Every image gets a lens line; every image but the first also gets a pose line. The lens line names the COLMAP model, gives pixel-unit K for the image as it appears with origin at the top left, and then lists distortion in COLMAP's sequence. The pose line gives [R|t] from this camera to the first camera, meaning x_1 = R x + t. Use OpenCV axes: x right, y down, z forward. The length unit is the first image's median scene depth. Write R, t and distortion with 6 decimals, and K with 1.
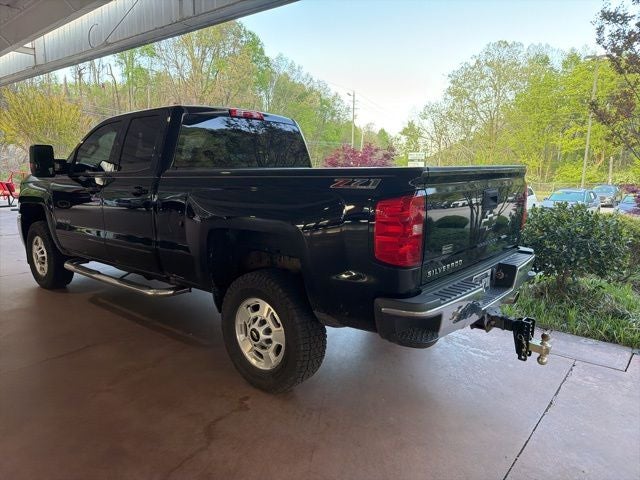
lens RADIAL K [[451.8, 0, 320.0], [0, 451.8, 240.0], [0, 0, 1]] dist [0.061602, -0.074017]
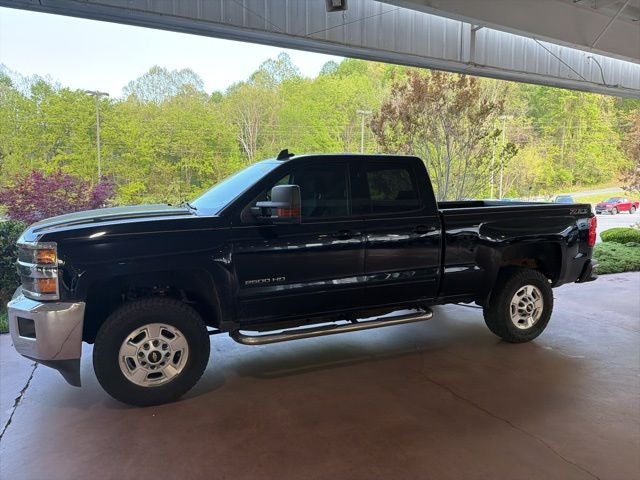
lens RADIAL K [[449.2, 0, 322.5], [0, 449.2, 244.4], [0, 0, 1]] dist [0.070202, -0.096791]
pose [[0.440280, -0.106803, 0.891486, -0.118068], [0.145960, 0.988206, 0.046305, -0.012347], [-0.885917, 0.109734, 0.450676, 0.056099]]
